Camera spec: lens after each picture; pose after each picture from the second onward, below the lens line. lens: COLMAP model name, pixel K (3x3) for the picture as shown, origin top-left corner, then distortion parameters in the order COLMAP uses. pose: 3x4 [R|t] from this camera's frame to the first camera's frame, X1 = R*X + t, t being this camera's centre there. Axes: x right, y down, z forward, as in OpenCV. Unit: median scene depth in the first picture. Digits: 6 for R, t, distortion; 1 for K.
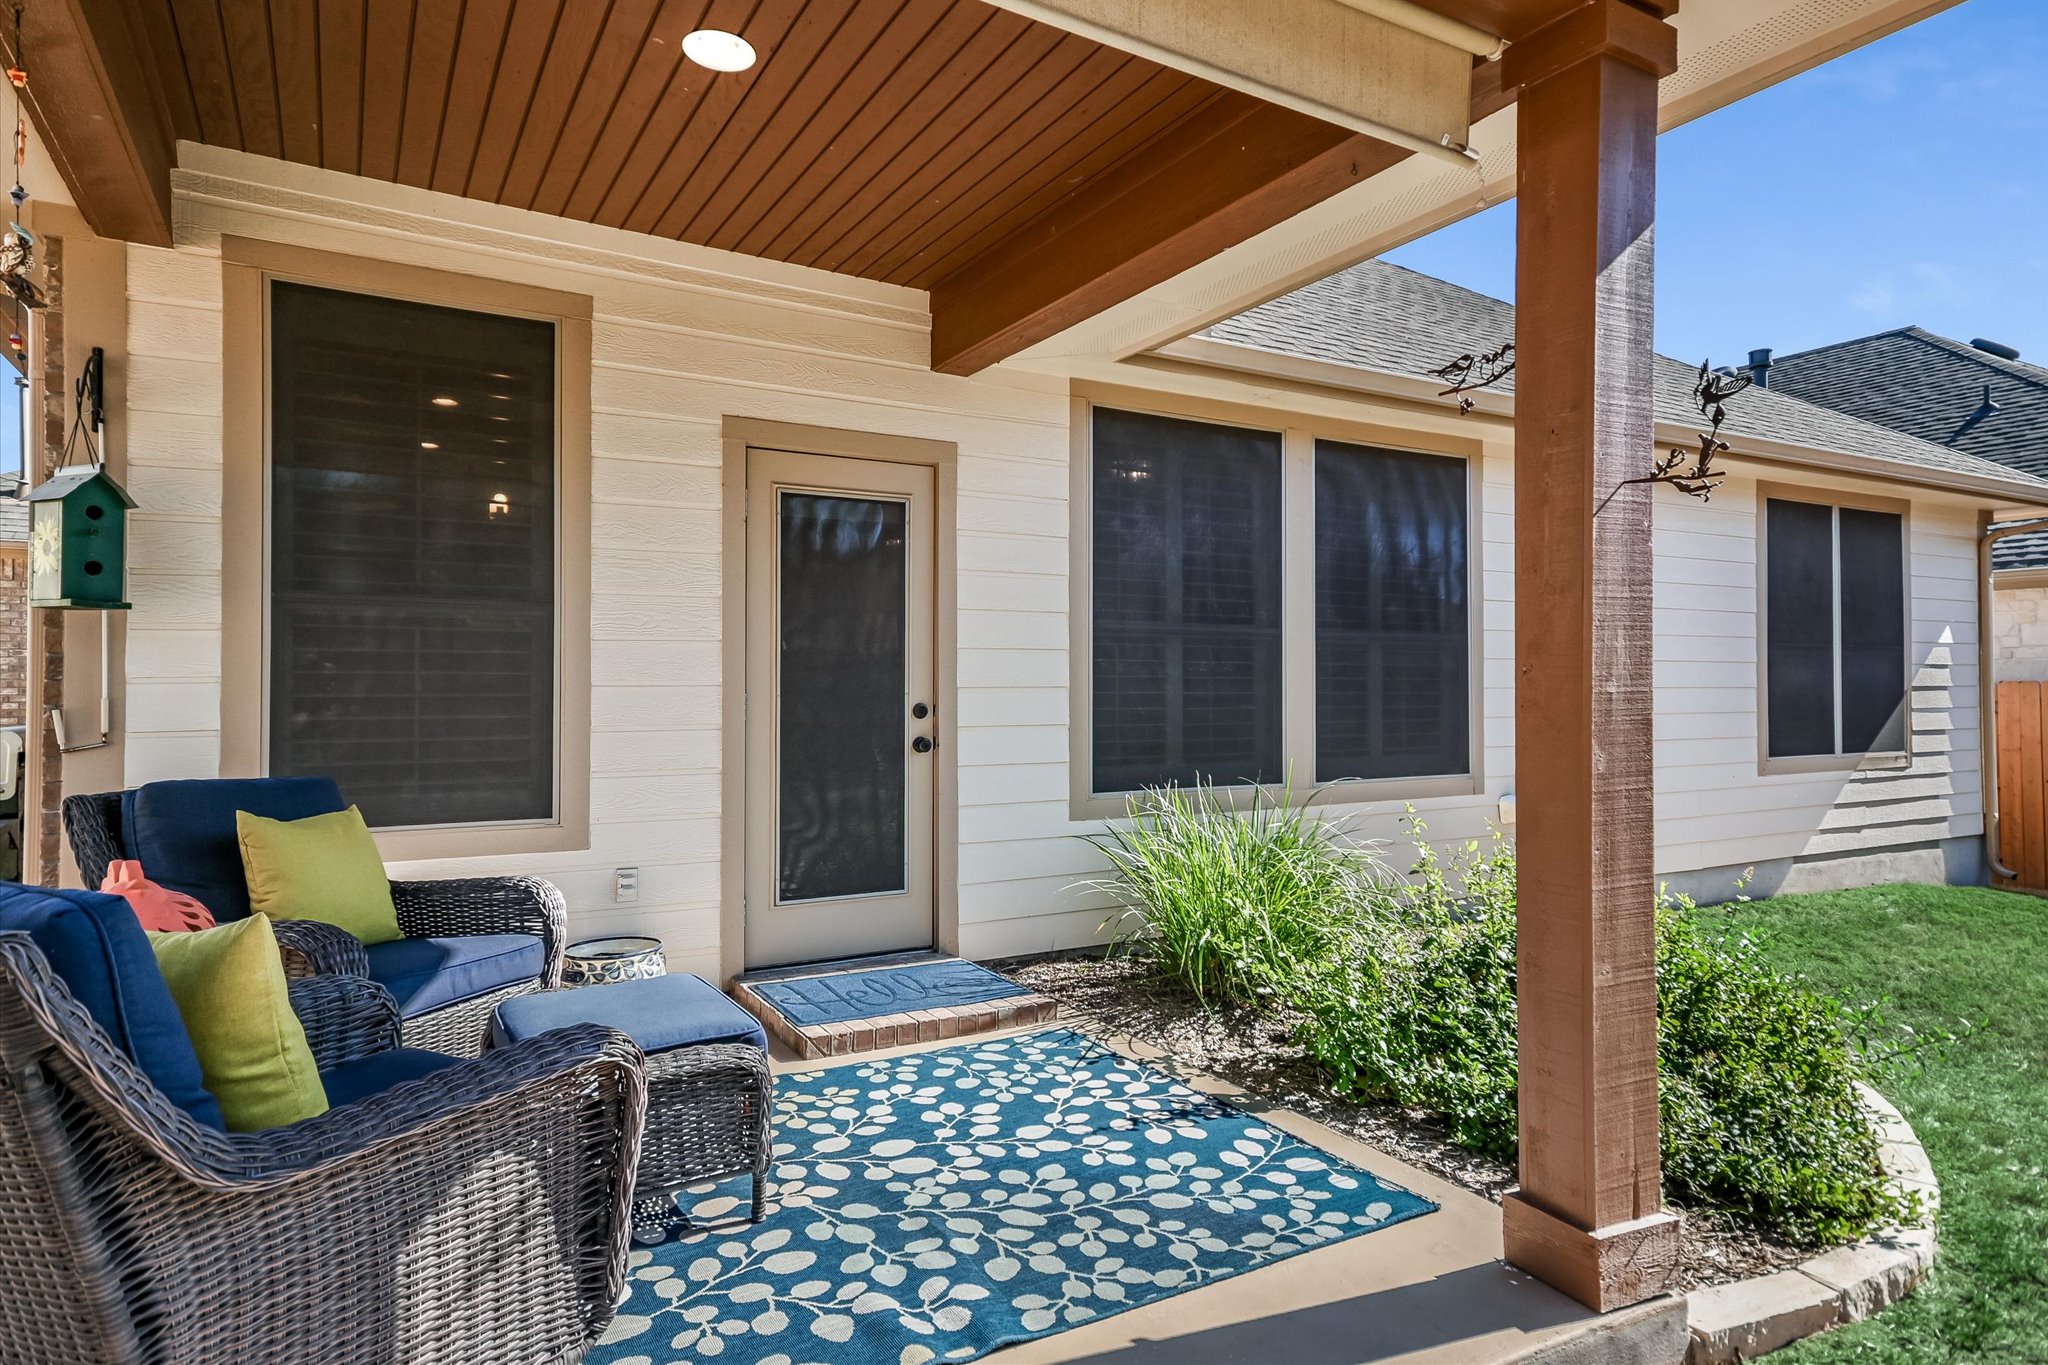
lens RADIAL K [[1172.7, 0, 1024.3], [0, 1172.7, 669.7], [0, 0, 1]] dist [0.039843, -0.000014]
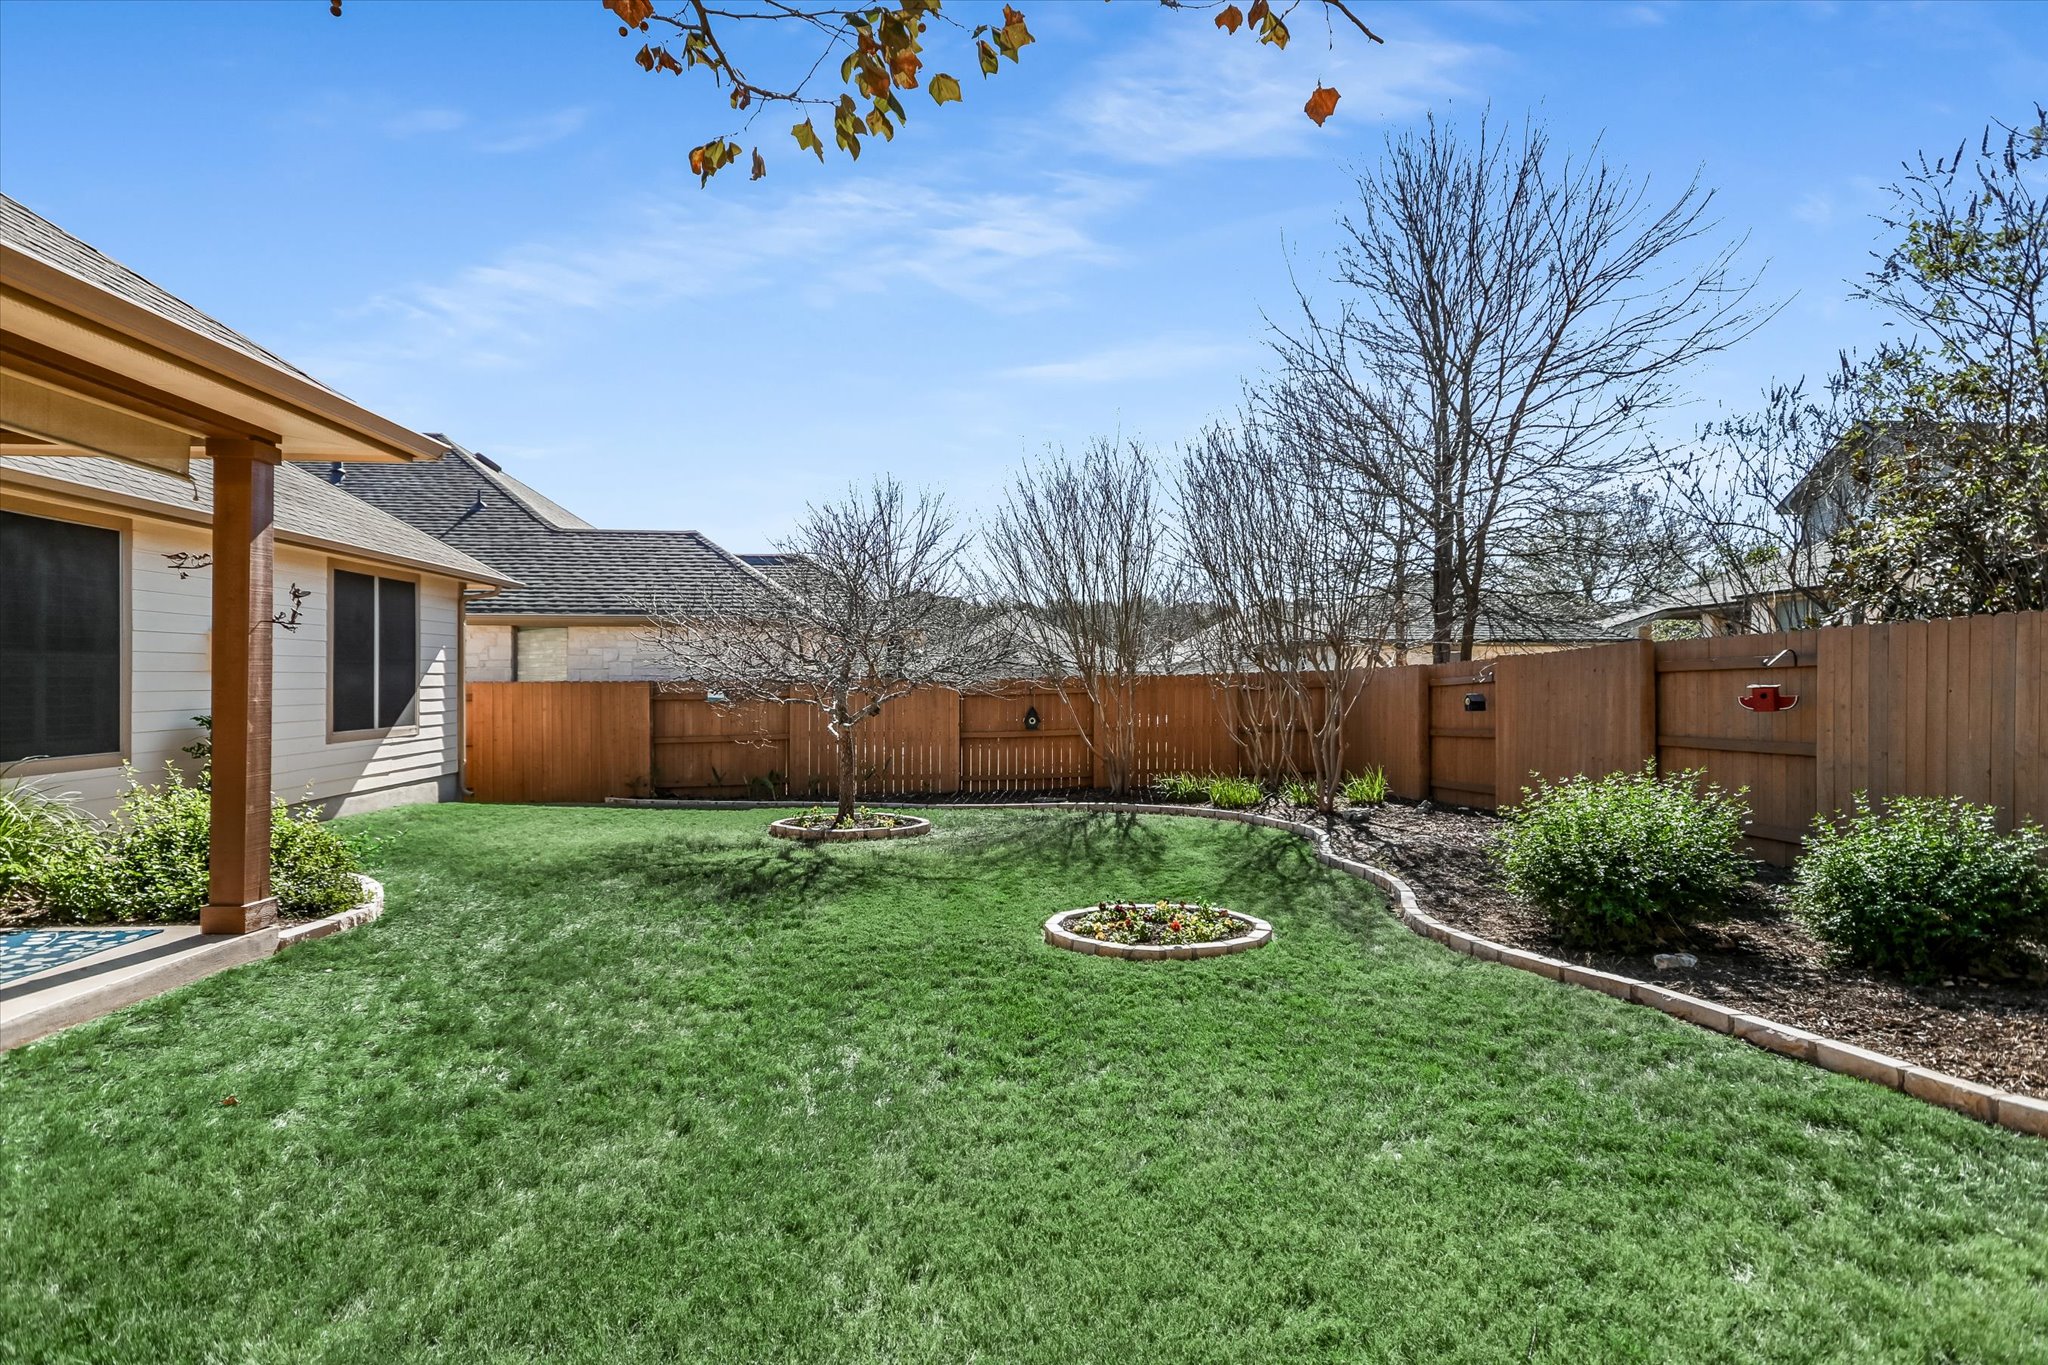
lens RADIAL K [[1086.1, 0, 1026.4], [0, 1086.1, 671.9], [0, 0, 1]] dist [0.016598, -0.000744]
pose [[0.443822, 0.005445, 0.896098, -0.278459], [-0.014301, 0.999897, 0.001007, -0.022164], [-0.896001, -0.013262, 0.443855, -0.485393]]
